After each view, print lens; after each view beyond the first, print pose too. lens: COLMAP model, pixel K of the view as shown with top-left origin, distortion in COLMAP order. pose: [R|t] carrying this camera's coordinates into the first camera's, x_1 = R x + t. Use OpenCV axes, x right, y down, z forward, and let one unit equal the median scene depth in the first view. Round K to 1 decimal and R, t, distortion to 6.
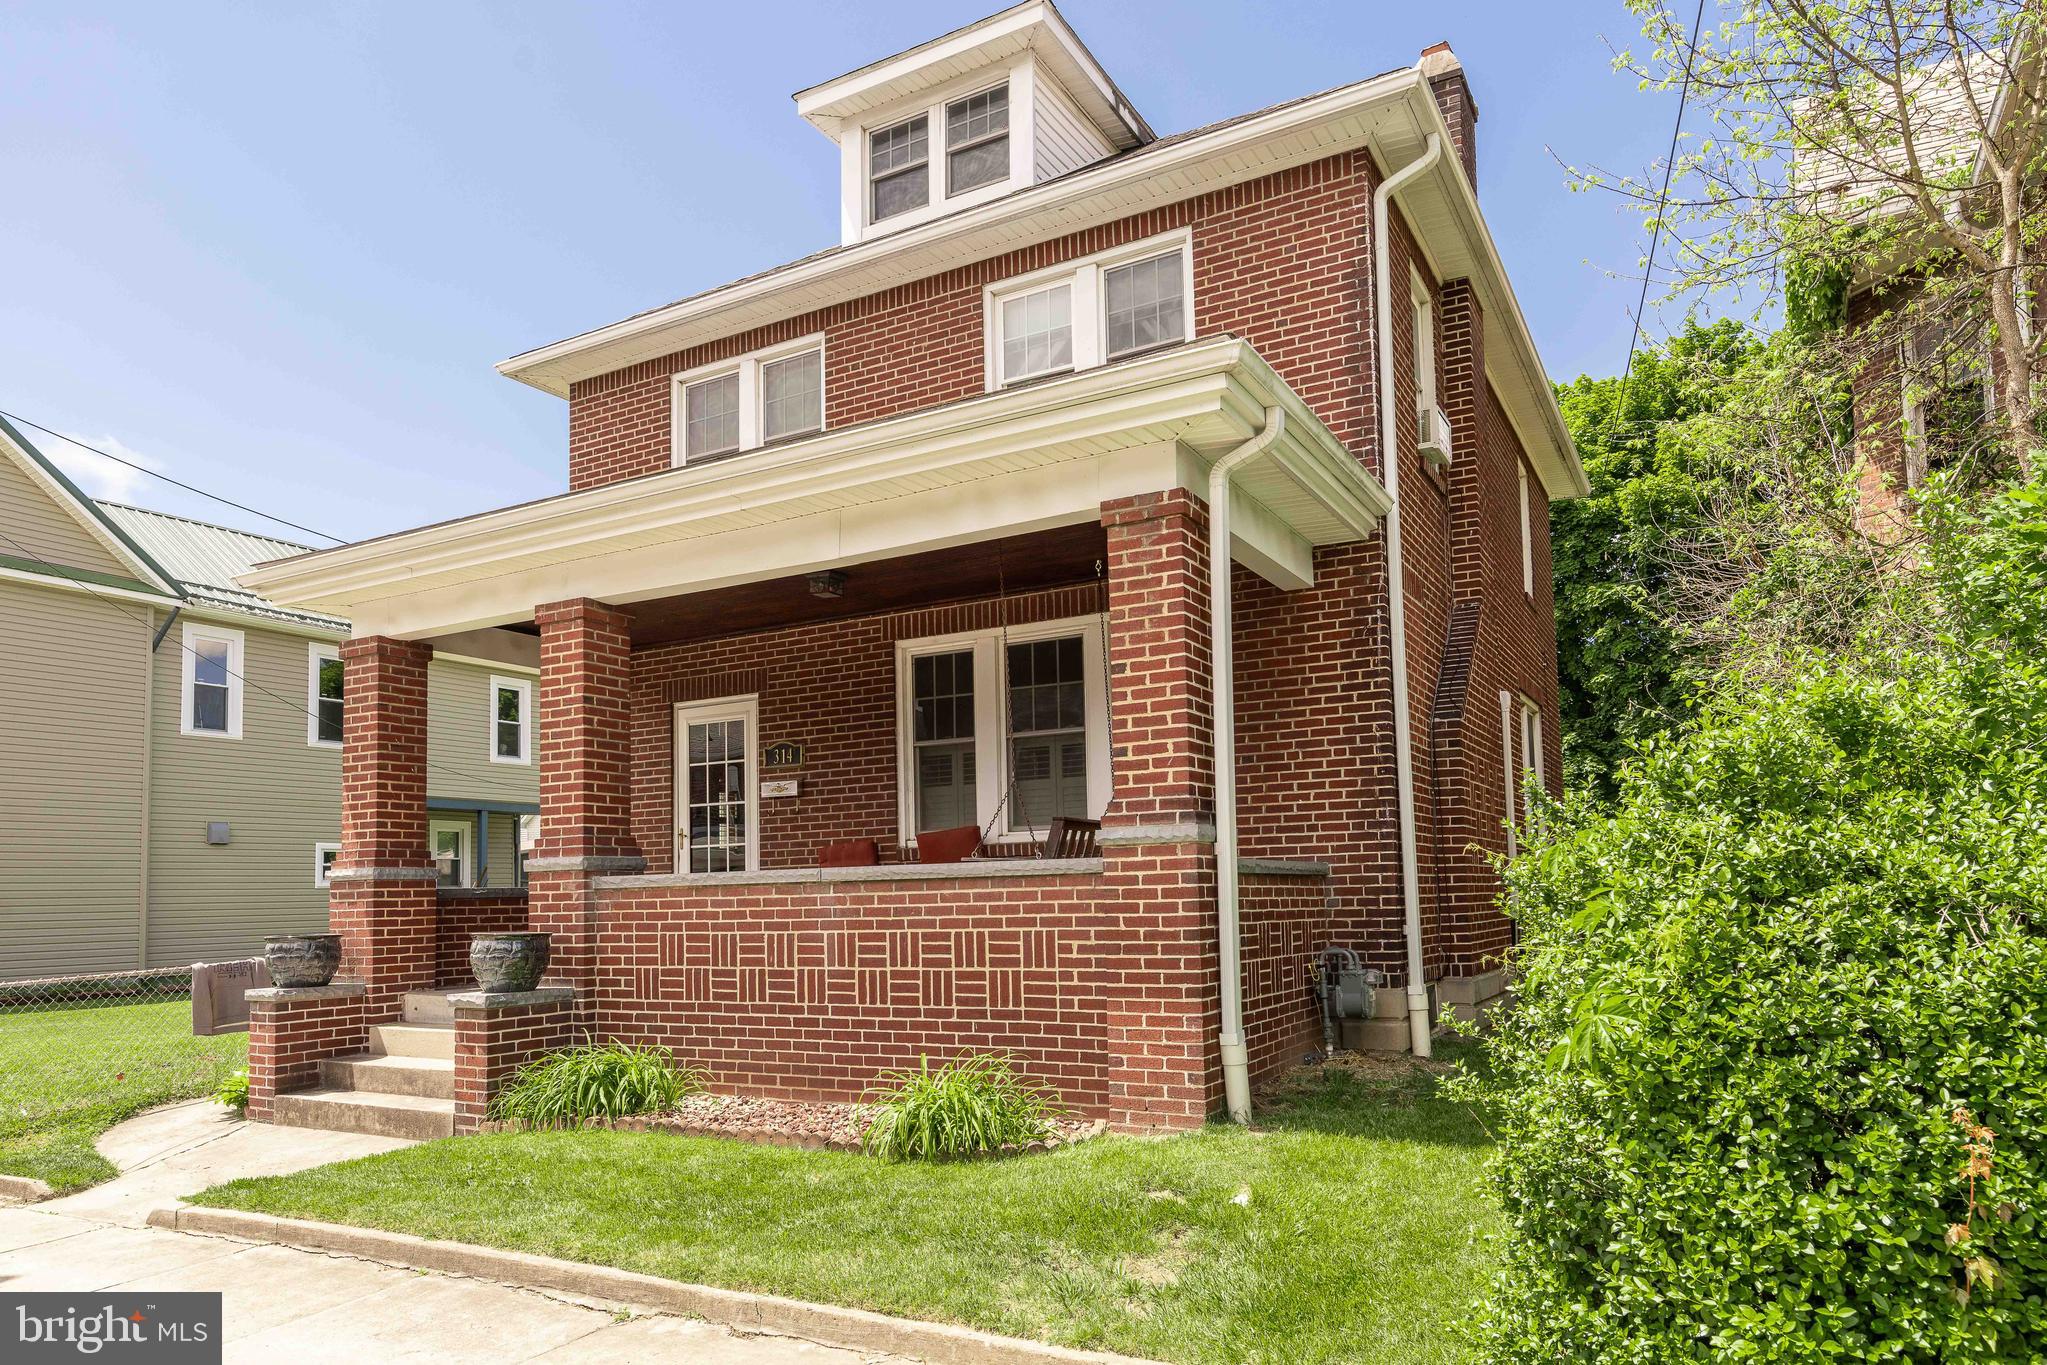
lens RADIAL K [[1272.0, 0, 1049.8], [0, 1272.0, 814.1], [0, 0, 1]] dist [0.003500, 0.000943]
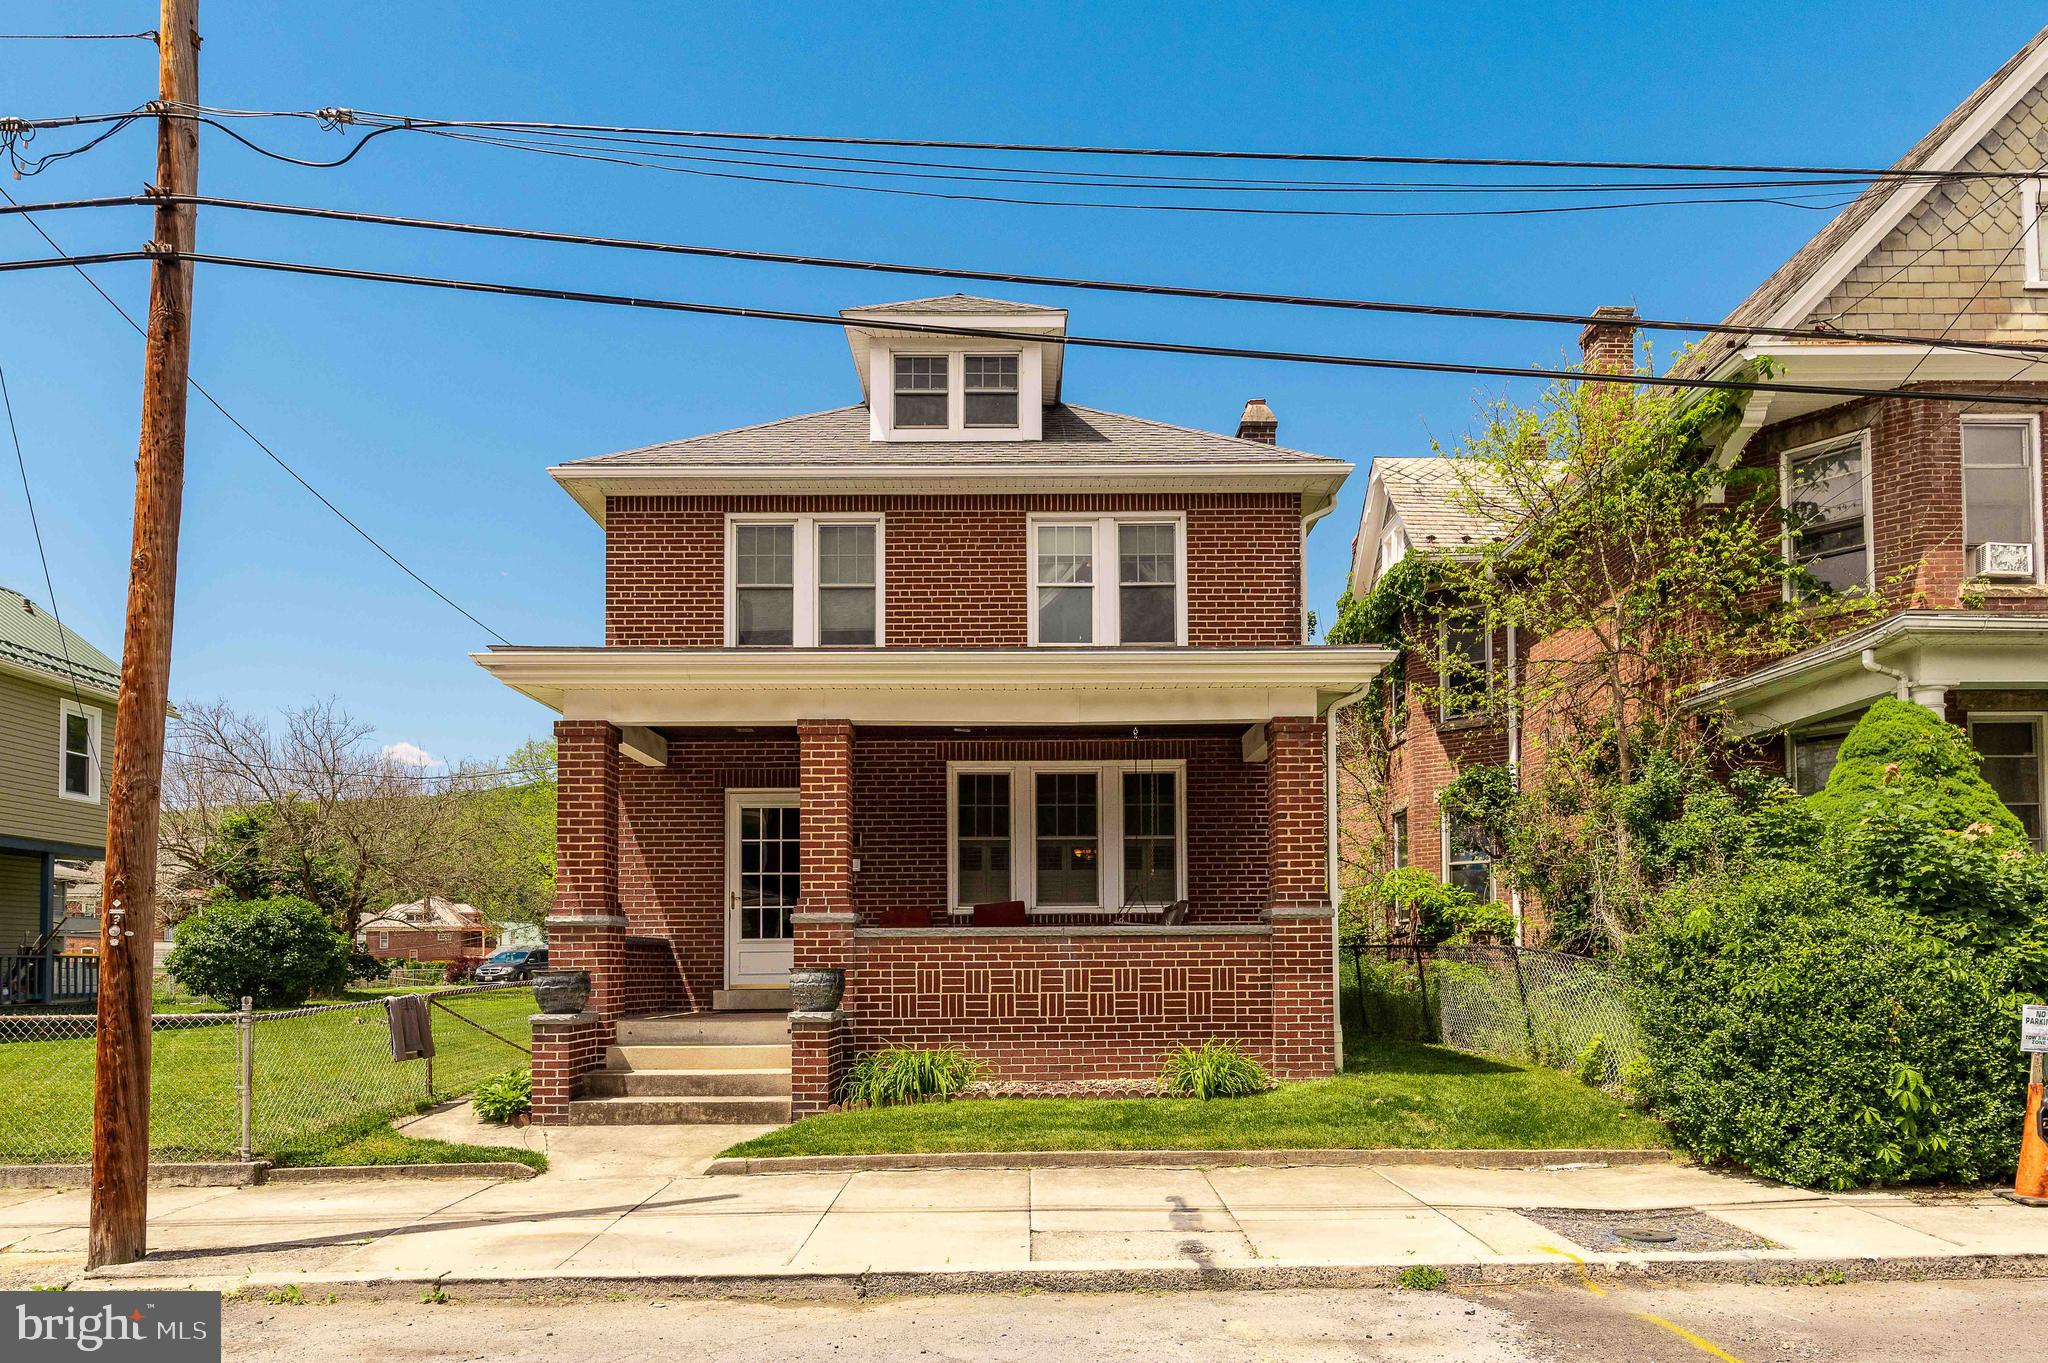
lens RADIAL K [[1230.9, 0, 1040.9], [0, 1230.9, 928.8], [0, 0, 1]] dist [-0.000341, -0.000062]
pose [[0.872641, 0.030036, 0.487438, -0.897578], [-0.042998, 0.998956, 0.015420, 0.023102], [-0.486466, -0.034415, 0.873022, -0.258371]]
